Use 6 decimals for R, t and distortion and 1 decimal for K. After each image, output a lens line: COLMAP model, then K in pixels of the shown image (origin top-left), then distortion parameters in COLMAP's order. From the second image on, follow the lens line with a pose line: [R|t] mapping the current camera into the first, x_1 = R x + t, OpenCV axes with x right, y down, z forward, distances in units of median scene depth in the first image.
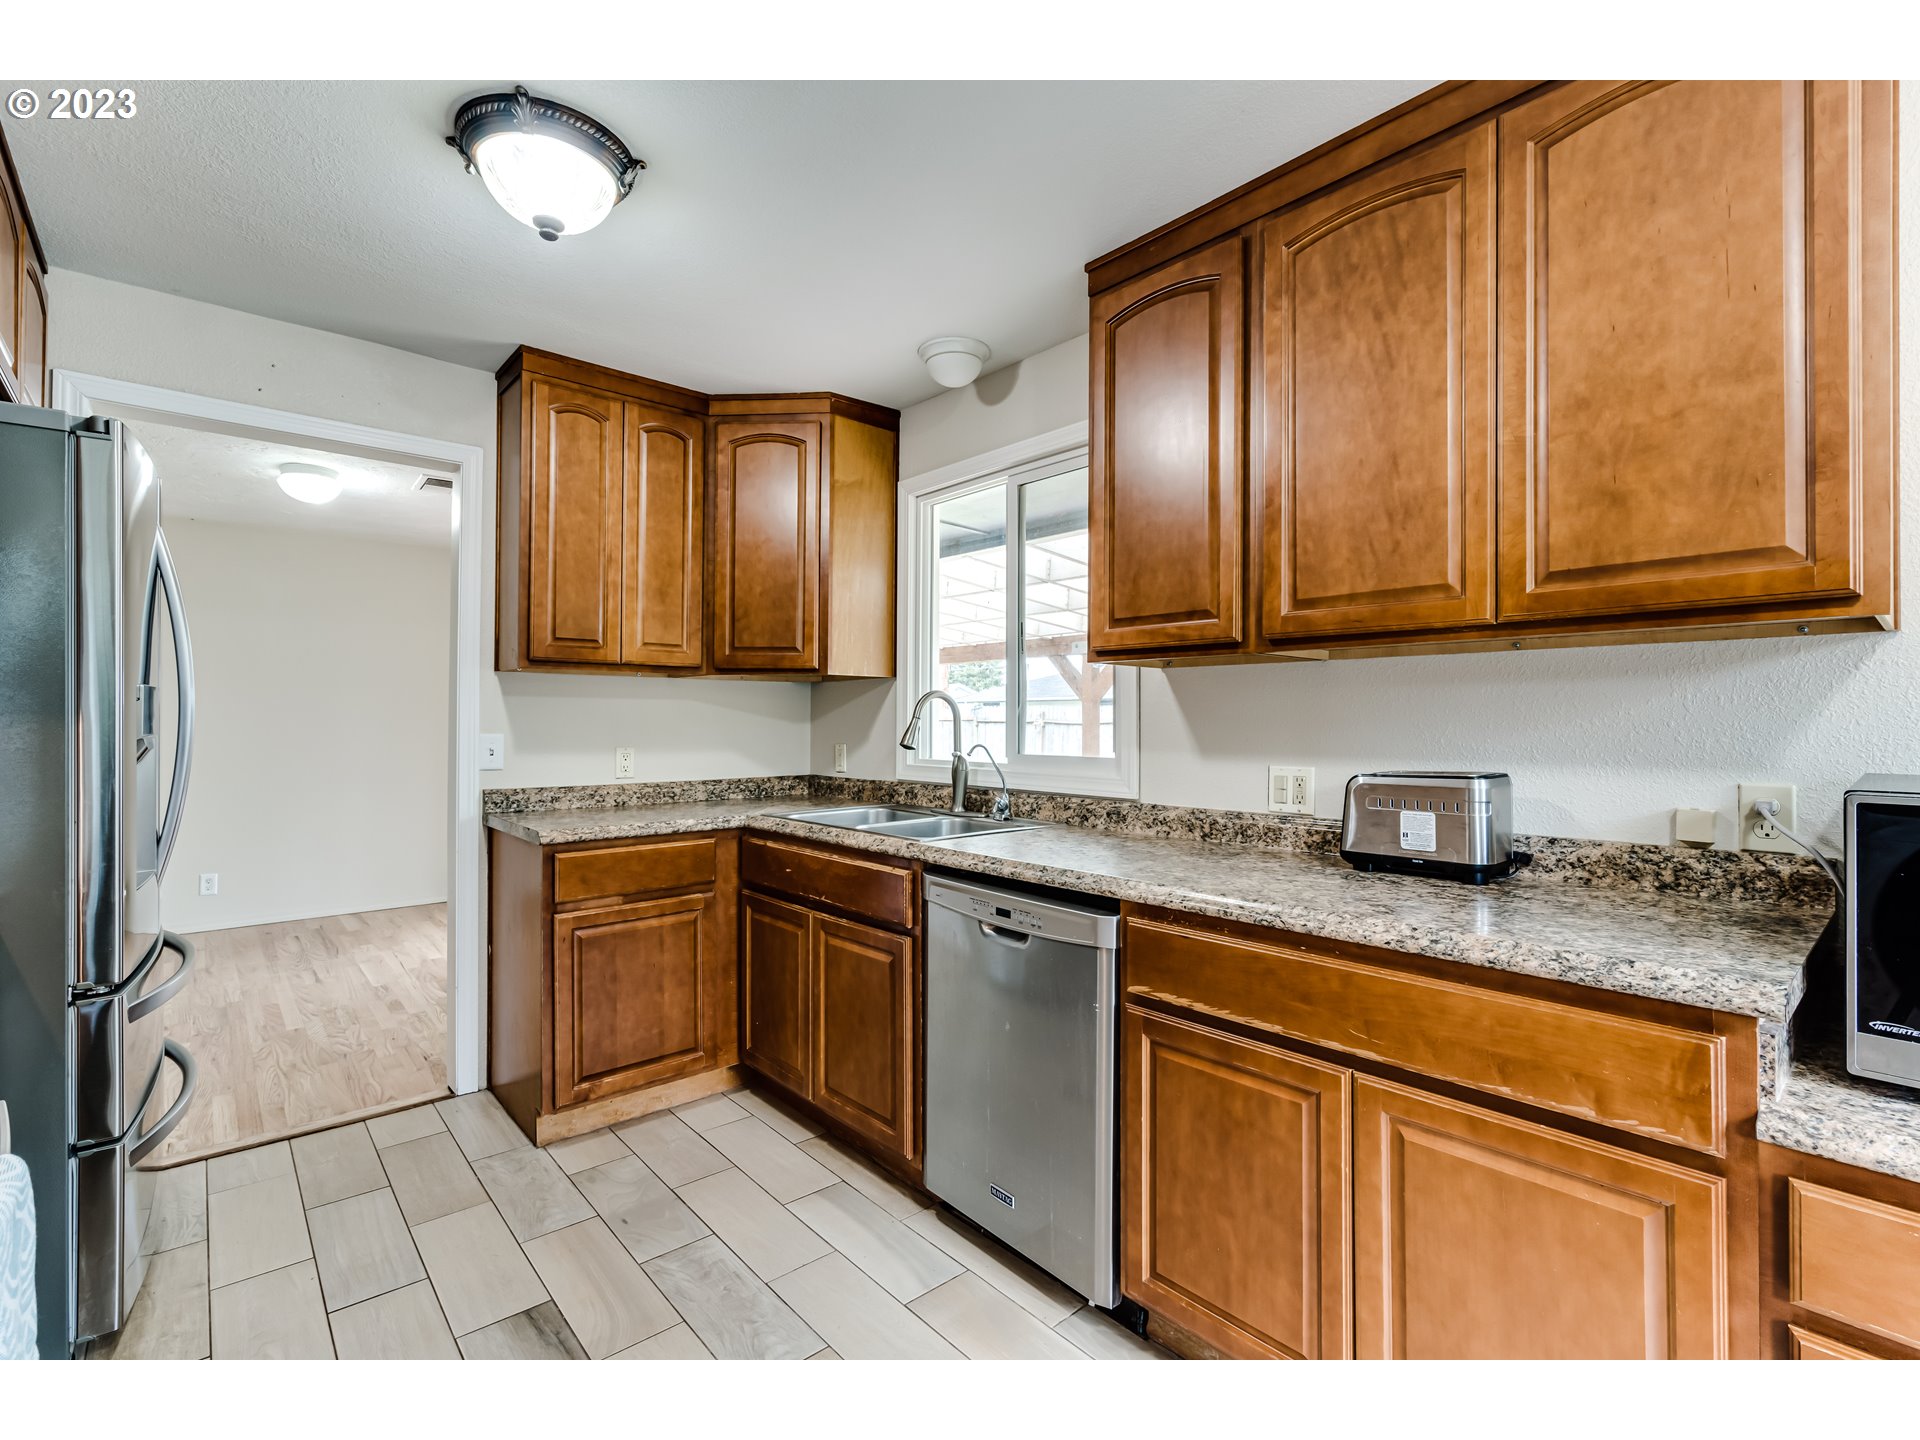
lens RADIAL K [[873.7, 0, 960.0], [0, 873.7, 720.0], [0, 0, 1]] dist [0.001227, 0.000458]
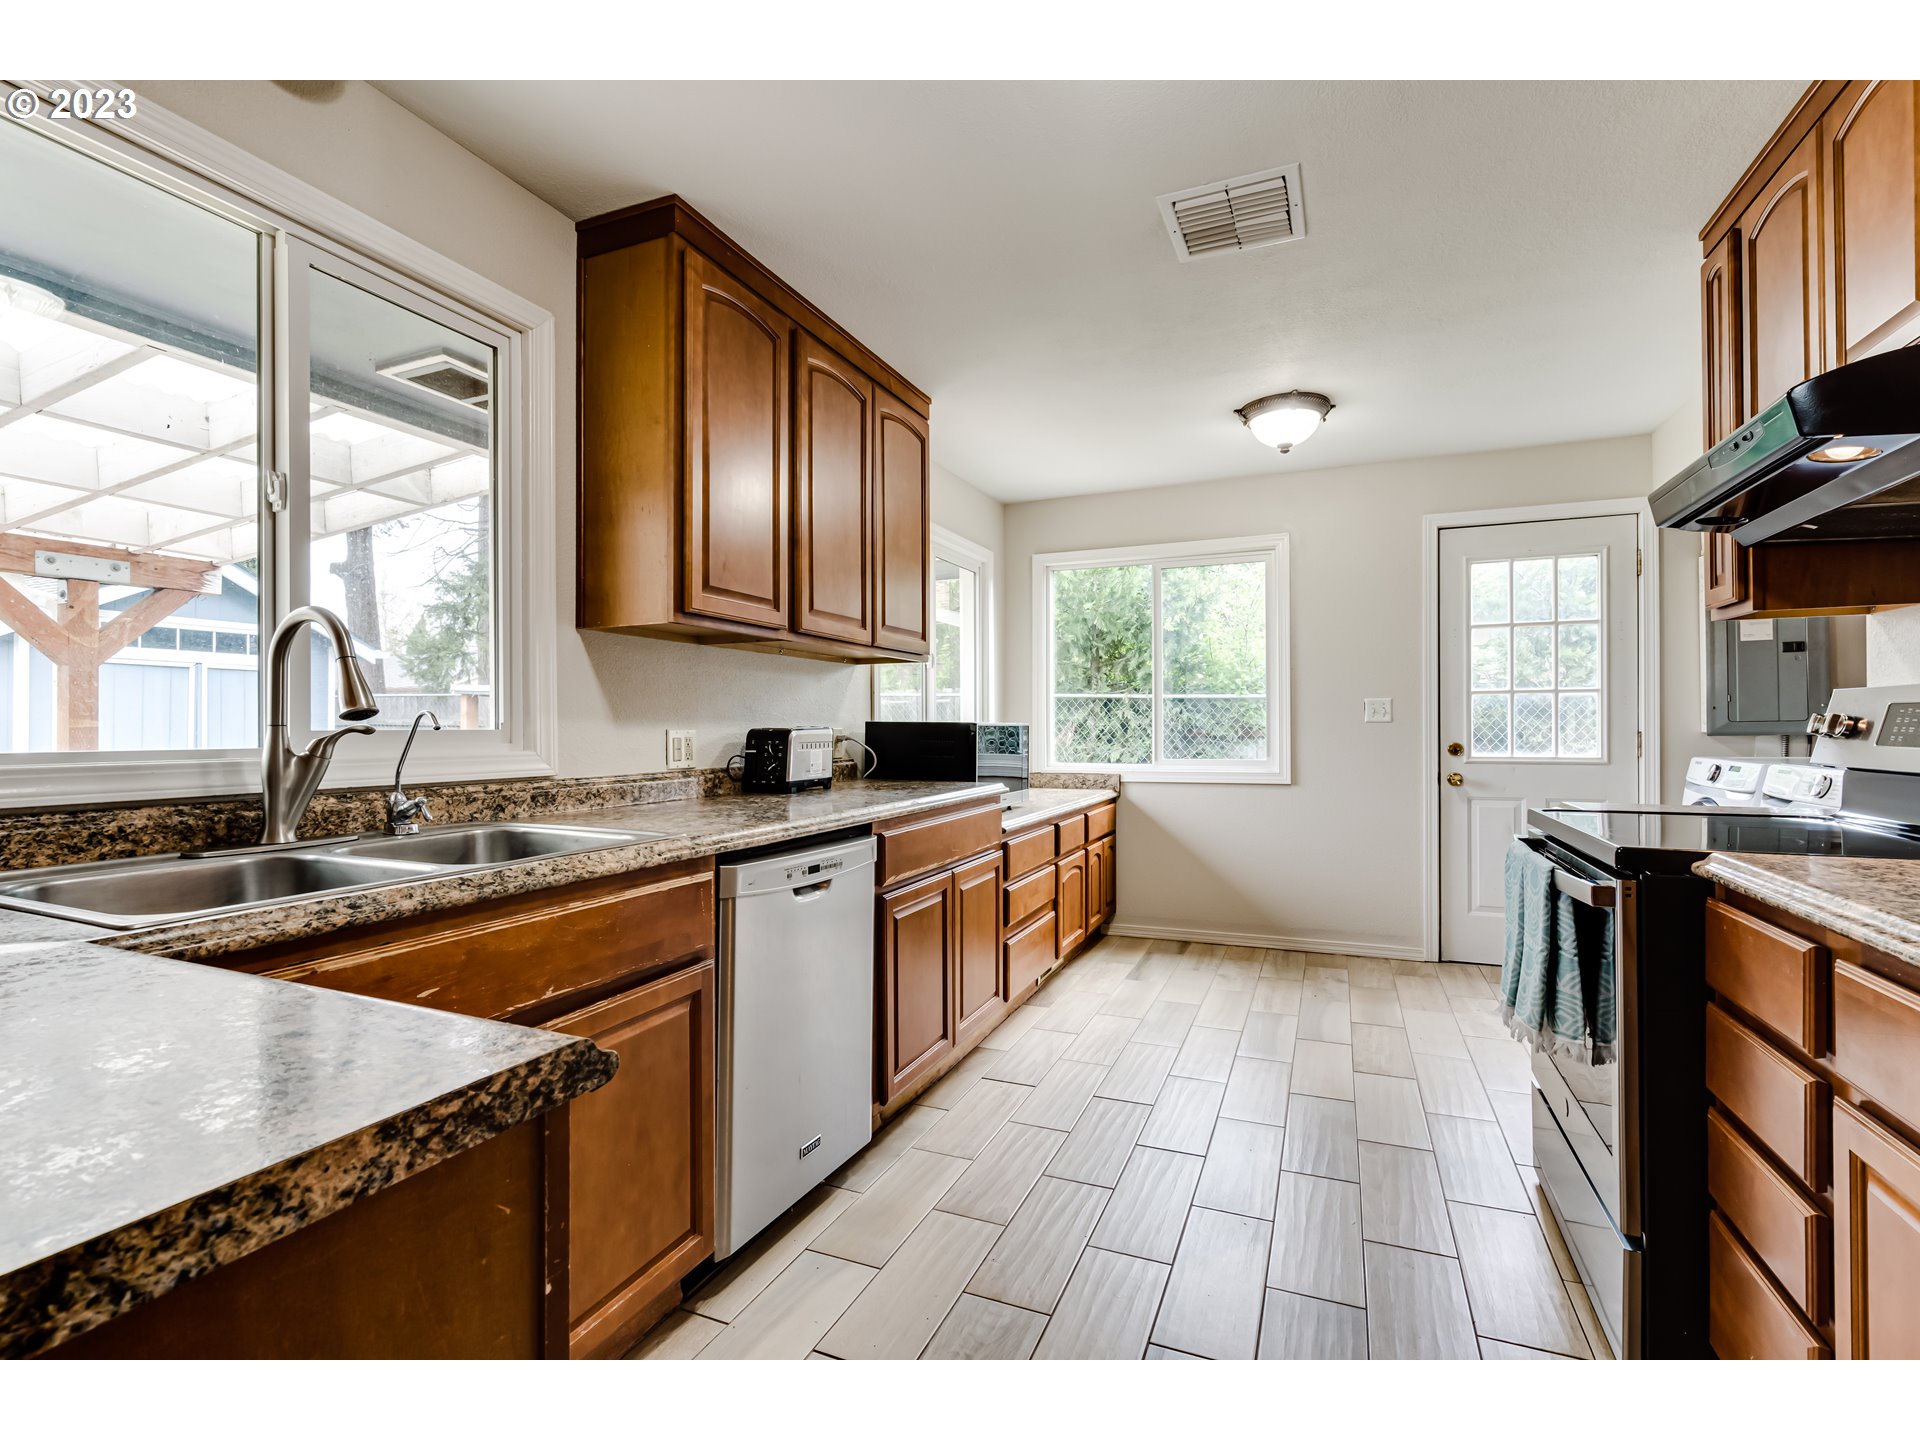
lens RADIAL K [[873.7, 0, 960.0], [0, 873.7, 720.0], [0, 0, 1]] dist [0.001227, 0.000458]
pose [[-0.428421, 0.007026, 0.903552, -0.785087], [-0.000531, 0.999968, -0.008027, 0.045613], [-0.903579, -0.003918, -0.428403, 1.065810]]
